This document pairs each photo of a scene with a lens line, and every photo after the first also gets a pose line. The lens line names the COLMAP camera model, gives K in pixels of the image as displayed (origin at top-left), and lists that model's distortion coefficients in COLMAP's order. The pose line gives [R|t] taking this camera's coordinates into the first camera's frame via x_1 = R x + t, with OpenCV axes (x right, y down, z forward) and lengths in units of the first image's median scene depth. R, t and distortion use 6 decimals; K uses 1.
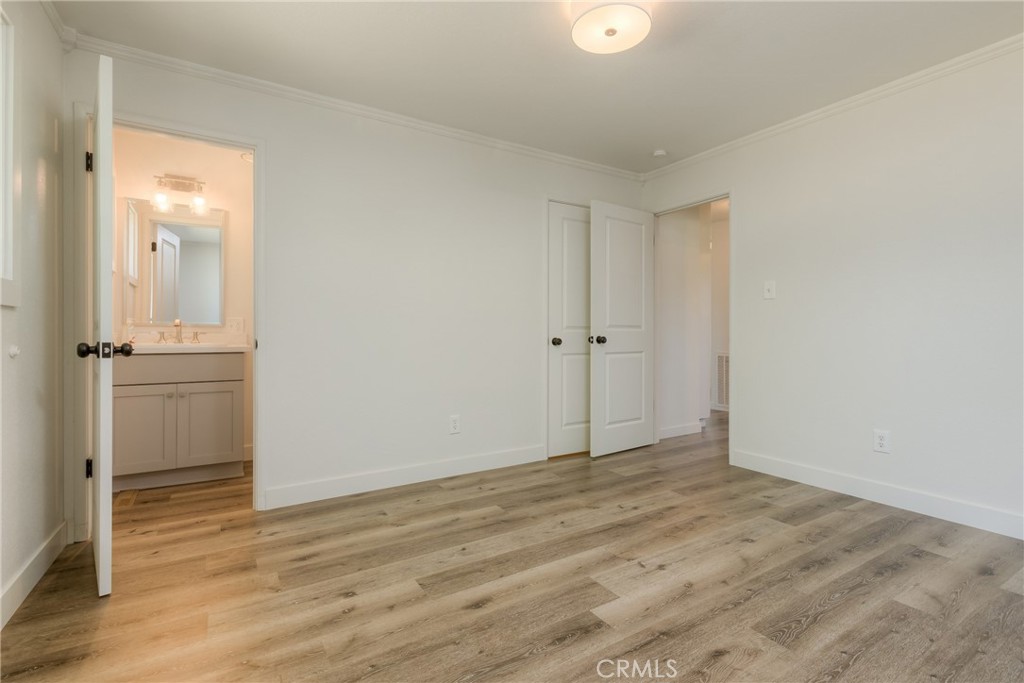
lens RADIAL K [[473.9, 0, 516.1], [0, 473.9, 337.1], [0, 0, 1]] dist [0.000884, 0.000028]
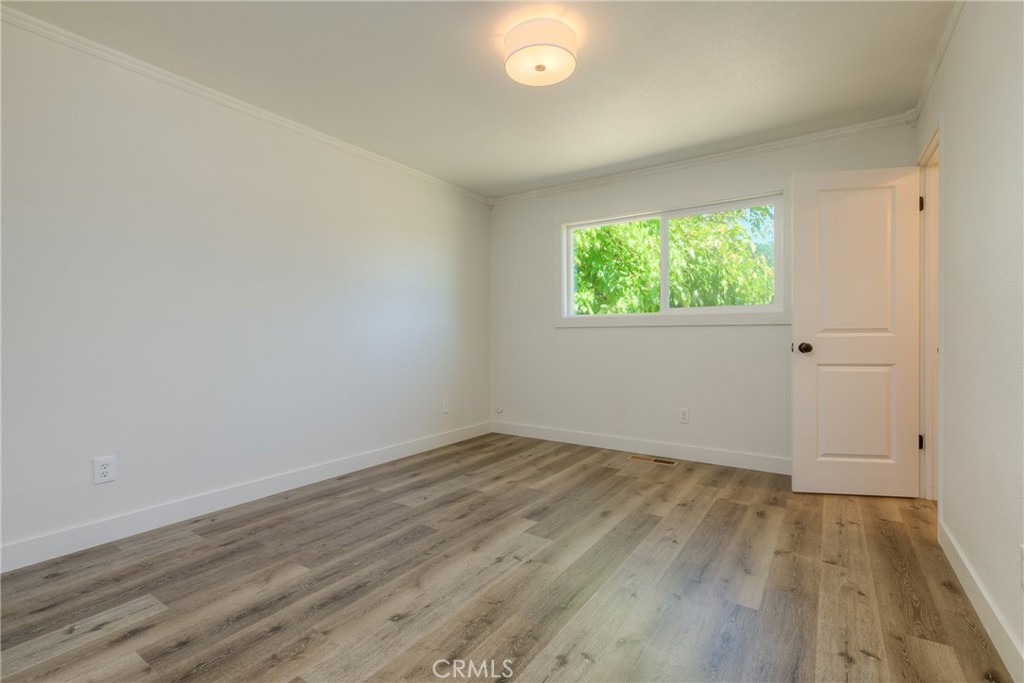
lens RADIAL K [[473.9, 0, 516.1], [0, 473.9, 337.1], [0, 0, 1]] dist [0.000884, 0.000028]
pose [[-0.914964, 0.006518, -0.403483, 0.704759], [0.002863, 0.999949, 0.009661, -0.026508], [0.403525, 0.007684, -0.914936, 2.001779]]
